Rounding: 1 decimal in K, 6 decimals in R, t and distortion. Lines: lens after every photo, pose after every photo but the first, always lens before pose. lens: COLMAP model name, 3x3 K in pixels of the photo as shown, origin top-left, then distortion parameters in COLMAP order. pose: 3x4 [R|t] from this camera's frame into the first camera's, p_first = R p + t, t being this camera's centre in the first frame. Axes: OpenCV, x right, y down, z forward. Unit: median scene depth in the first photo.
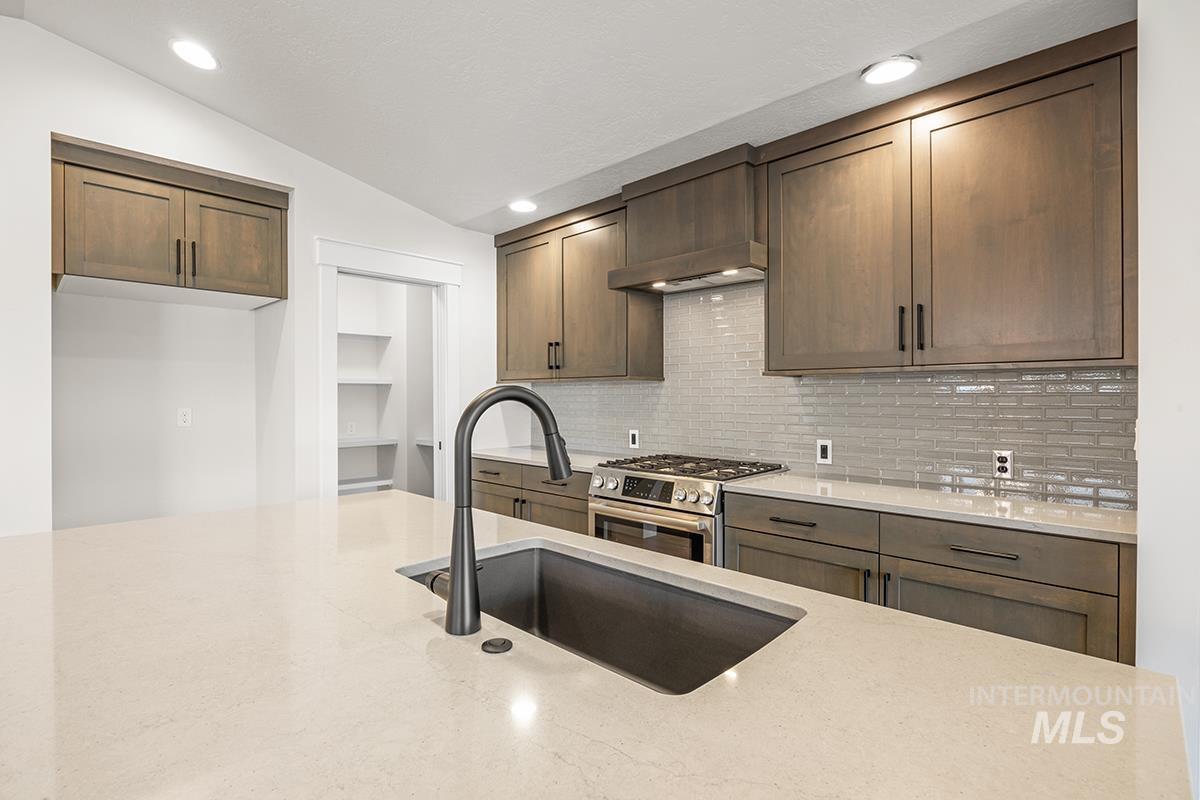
lens RADIAL K [[561.8, 0, 596.1], [0, 561.8, 394.5], [0, 0, 1]] dist [-0.015847, 0.000363]
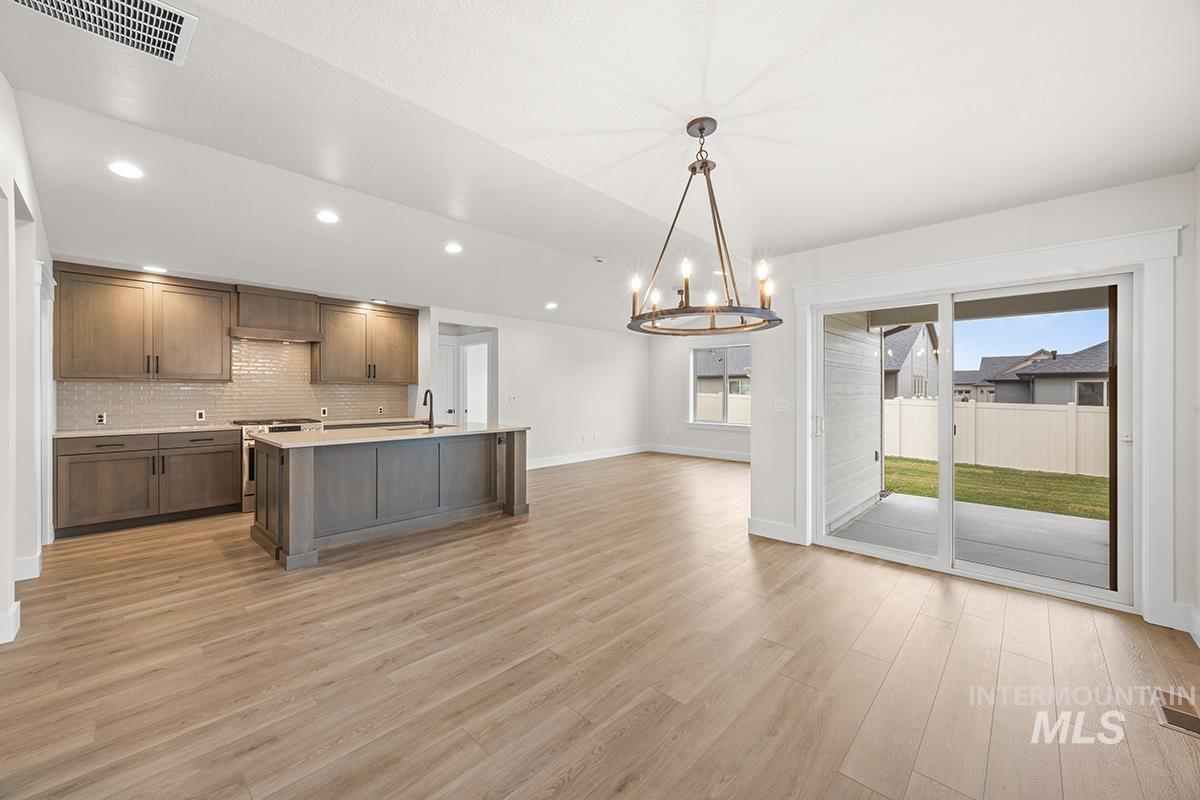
lens RADIAL K [[456.8, 0, 599.6], [0, 456.8, 393.8], [0, 0, 1]] dist [0.000518, 0.000049]
pose [[-0.017061, -0.001525, 0.999853, -1.796953], [-0.005432, 0.999984, 0.001432, 0.004904], [-0.999840, -0.005407, -0.017069, -0.273722]]
